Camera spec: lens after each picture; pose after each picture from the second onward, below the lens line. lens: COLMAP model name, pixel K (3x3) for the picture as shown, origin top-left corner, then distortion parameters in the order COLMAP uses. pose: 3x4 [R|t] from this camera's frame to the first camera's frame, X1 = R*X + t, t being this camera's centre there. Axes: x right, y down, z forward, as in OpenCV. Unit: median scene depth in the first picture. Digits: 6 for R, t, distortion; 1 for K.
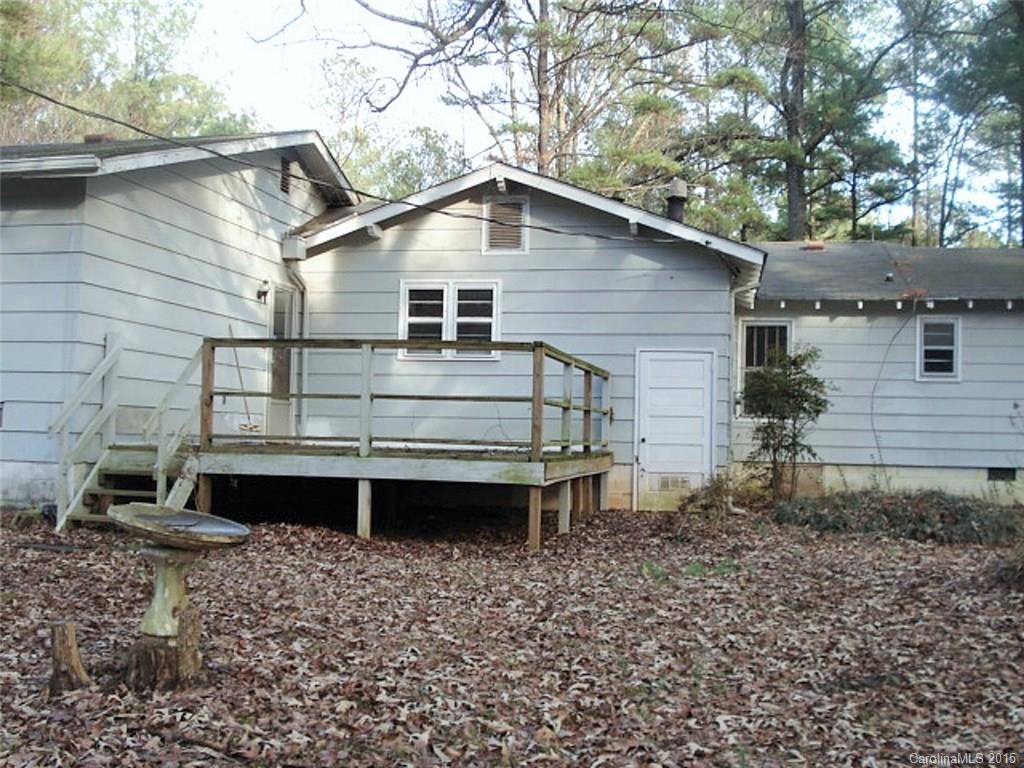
lens RADIAL K [[1107.3, 0, 514.3], [0, 1107.3, 386.8], [0, 0, 1]] dist [-0.010737, -0.207555]
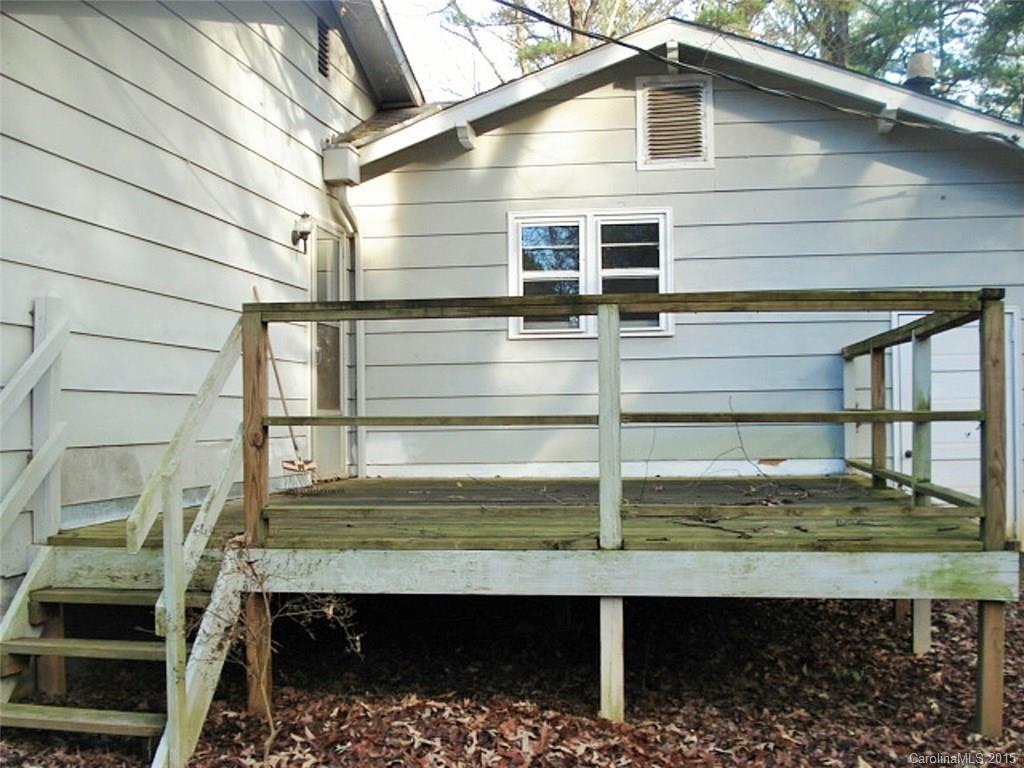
lens RADIAL K [[1107.3, 0, 514.3], [0, 1107.3, 386.8], [0, 0, 1]] dist [-0.010737, -0.207555]
pose [[0.998457, -0.032125, 0.045294, -0.134499], [0.031180, 0.999284, 0.021414, -0.010914], [-0.045949, -0.019969, 0.998744, 0.373970]]
